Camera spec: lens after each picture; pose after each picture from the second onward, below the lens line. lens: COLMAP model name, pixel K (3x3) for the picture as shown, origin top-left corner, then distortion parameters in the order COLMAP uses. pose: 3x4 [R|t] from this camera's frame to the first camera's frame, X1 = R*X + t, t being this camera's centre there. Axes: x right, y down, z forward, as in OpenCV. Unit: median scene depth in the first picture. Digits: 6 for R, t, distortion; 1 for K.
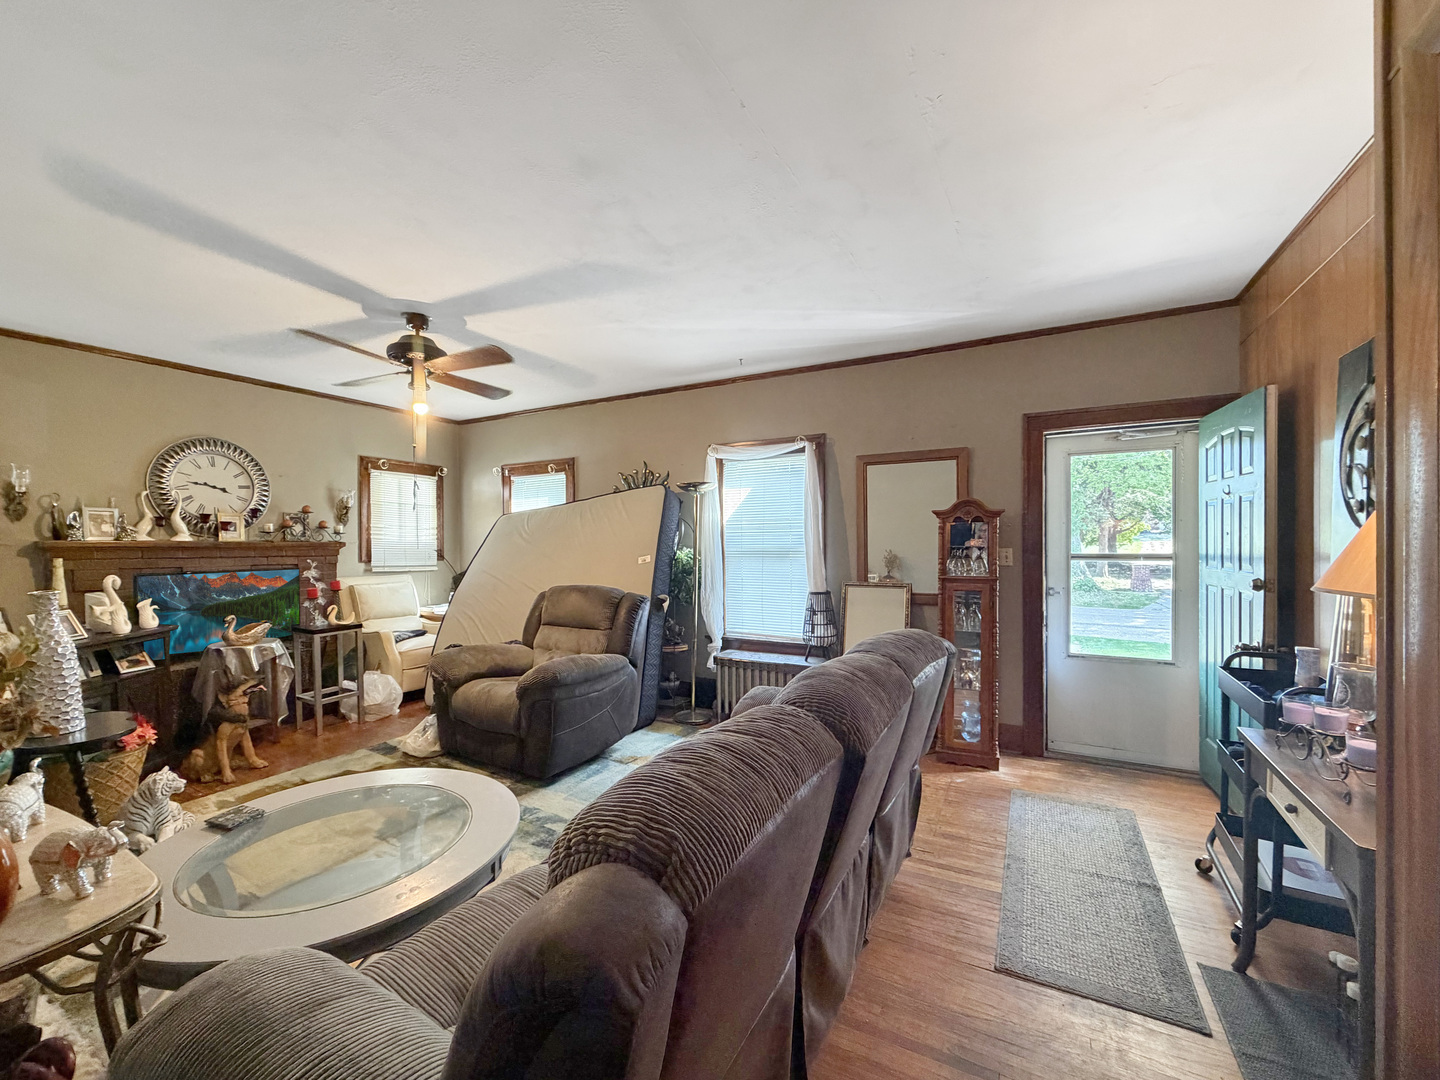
lens RADIAL K [[594.0, 0, 720.0], [0, 594.0, 540.0], [0, 0, 1]] dist [-0.002594, -0.000252]
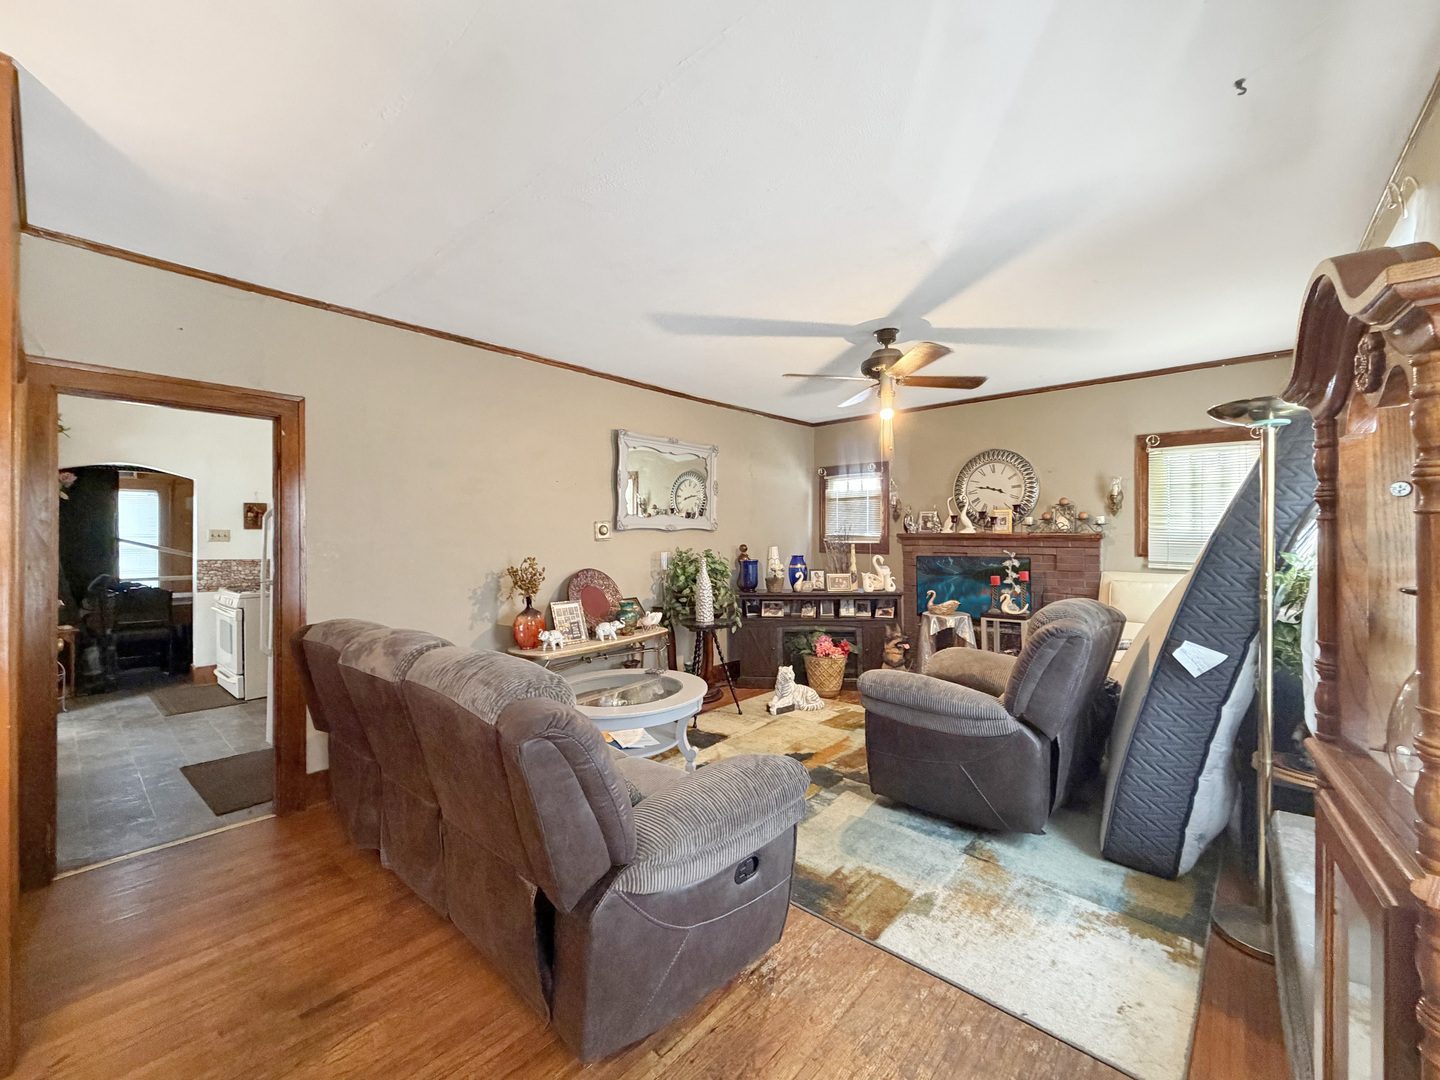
lens RADIAL K [[594.0, 0, 720.0], [0, 594.0, 540.0], [0, 0, 1]] dist [-0.002594, -0.000252]
pose [[-0.220638, 0.012582, -0.975275, 0.483376], [0.007915, 0.999907, 0.011110, -0.002120], [0.975324, -0.005268, -0.220717, 0.724628]]
